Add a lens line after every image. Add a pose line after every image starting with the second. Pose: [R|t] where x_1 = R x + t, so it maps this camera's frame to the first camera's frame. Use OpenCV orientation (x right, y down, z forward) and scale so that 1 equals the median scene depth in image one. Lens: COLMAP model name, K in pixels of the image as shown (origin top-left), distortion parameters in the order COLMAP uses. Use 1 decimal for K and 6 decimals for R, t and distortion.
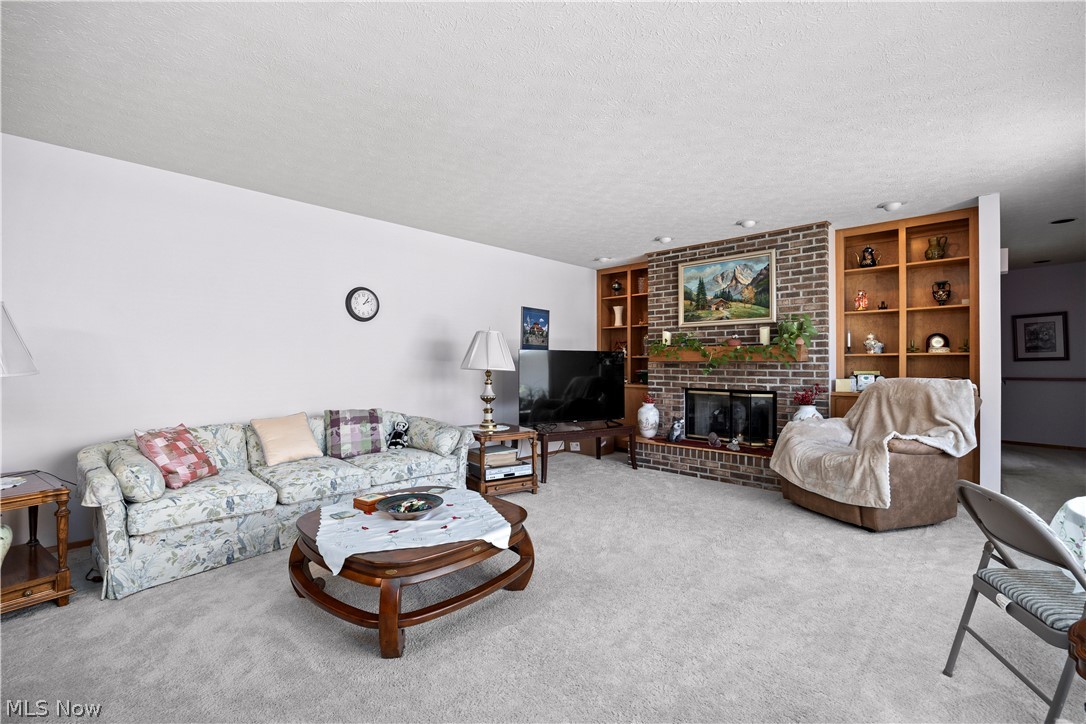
lens RADIAL K [[480.8, 0, 534.1], [0, 480.8, 359.2], [0, 0, 1]] dist [-0.004122, 0.004359]
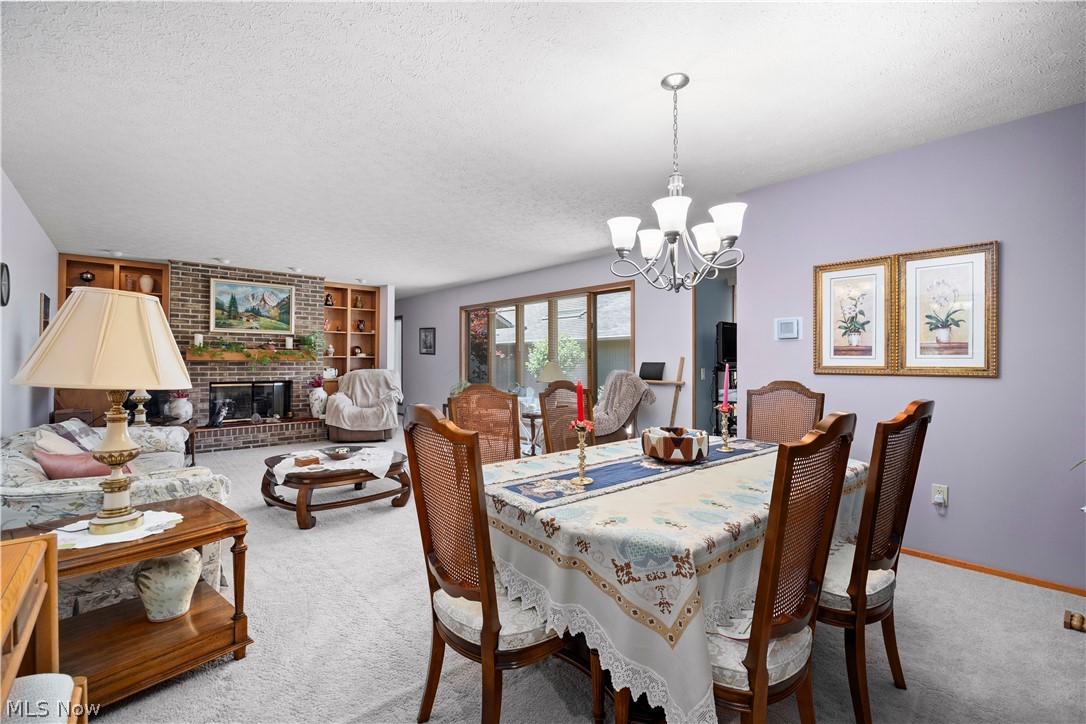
lens RADIAL K [[480.8, 0, 533.5], [0, 480.8, 360.6], [0, 0, 1]] dist [-0.004122, 0.004359]
pose [[0.086693, -0.000276, 0.996235, -0.940775], [-0.011837, 0.999929, 0.001307, -0.006476], [-0.996165, -0.011906, 0.086684, 0.118302]]
